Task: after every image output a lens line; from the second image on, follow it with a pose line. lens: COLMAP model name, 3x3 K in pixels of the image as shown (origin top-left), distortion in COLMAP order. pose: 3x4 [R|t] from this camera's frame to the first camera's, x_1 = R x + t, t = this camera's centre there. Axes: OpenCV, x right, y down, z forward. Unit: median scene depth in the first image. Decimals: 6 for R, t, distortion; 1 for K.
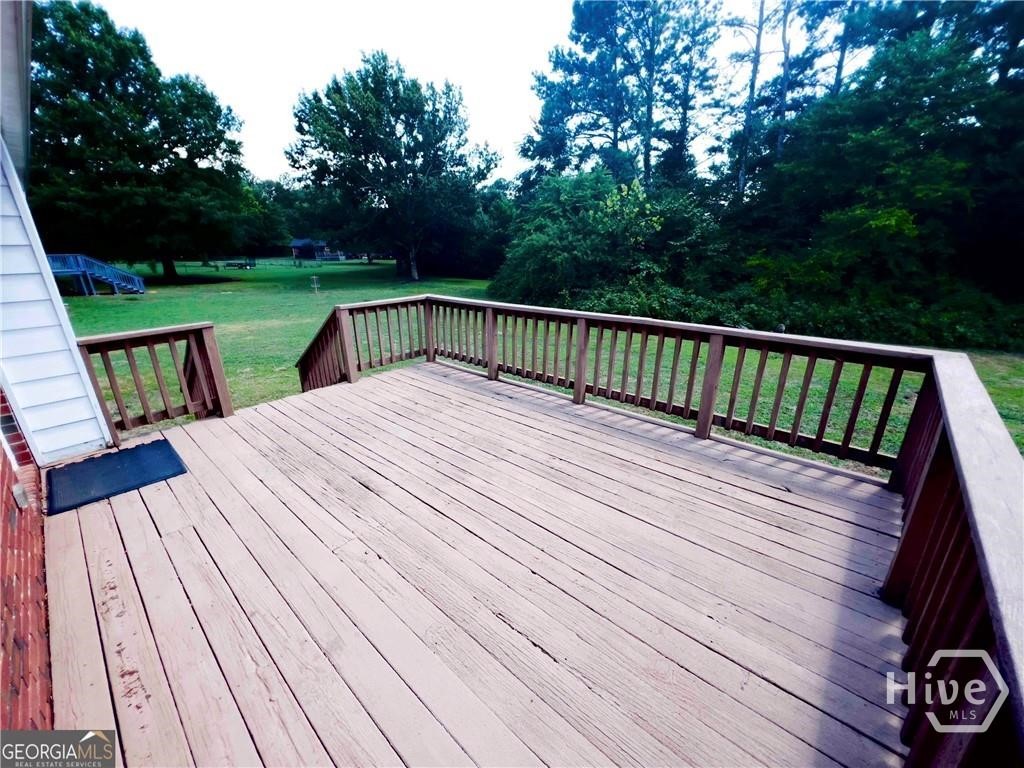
lens RADIAL K [[414.3, 0, 506.7], [0, 414.3, 386.6], [0, 0, 1]] dist [-0.002899, -0.000158]
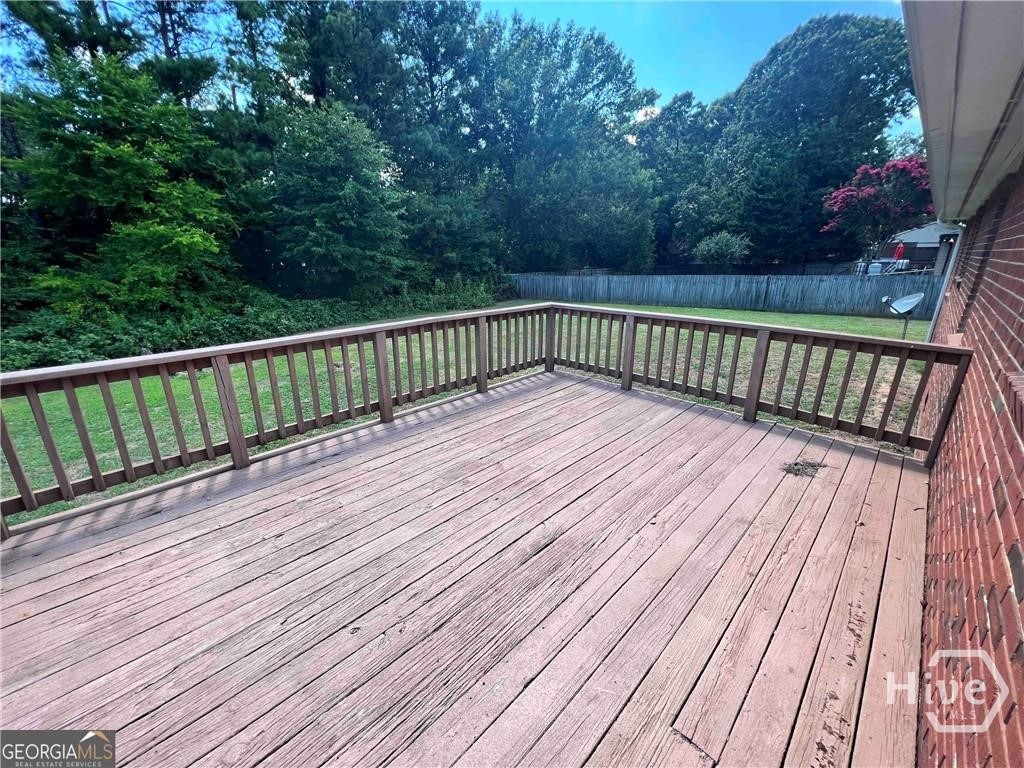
lens RADIAL K [[408.7, 0, 506.8], [0, 408.7, 380.0], [0, 0, 1]] dist [-0.002749, -0.000036]
pose [[0.056153, -0.285559, 0.956714, -0.750521], [0.329507, 0.909839, 0.252228, -0.212326], [-0.942482, 0.301081, 0.145184, 0.624345]]
